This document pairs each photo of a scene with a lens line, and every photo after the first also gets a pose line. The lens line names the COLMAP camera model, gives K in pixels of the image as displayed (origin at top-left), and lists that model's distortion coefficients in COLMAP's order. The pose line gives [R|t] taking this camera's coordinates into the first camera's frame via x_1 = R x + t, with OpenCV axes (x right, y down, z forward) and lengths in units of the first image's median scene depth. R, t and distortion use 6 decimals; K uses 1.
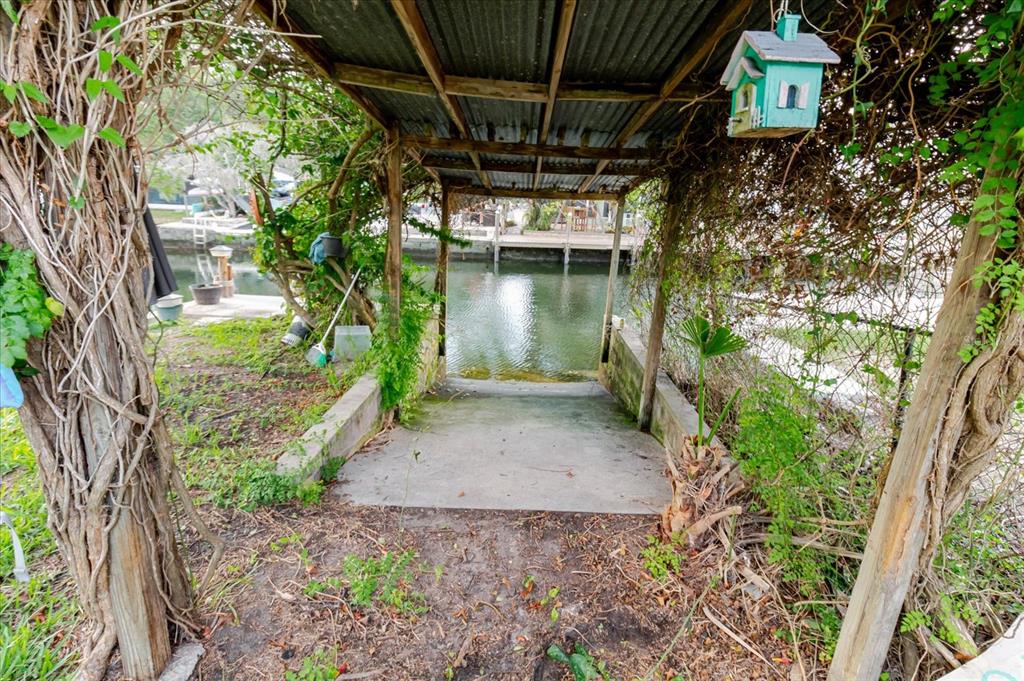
lens RADIAL K [[469.3, 0, 520.2], [0, 469.3, 333.4], [0, 0, 1]] dist [-0.000773, 0.000009]
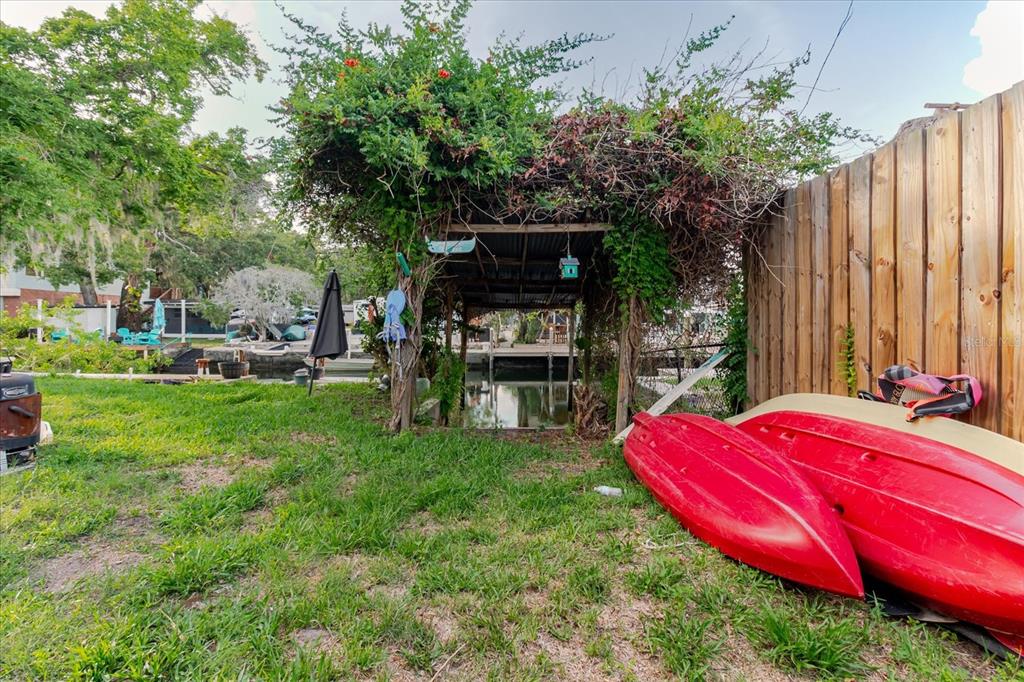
lens RADIAL K [[518.6, 0, 512.7], [0, 518.6, 331.0], [0, 0, 1]] dist [0.000131, -0.001039]
pose [[0.999498, -0.030644, 0.008042, -0.004368], [0.031678, 0.962603, -0.269057, 0.106232], [0.000504, 0.269177, 0.963091, -0.281517]]
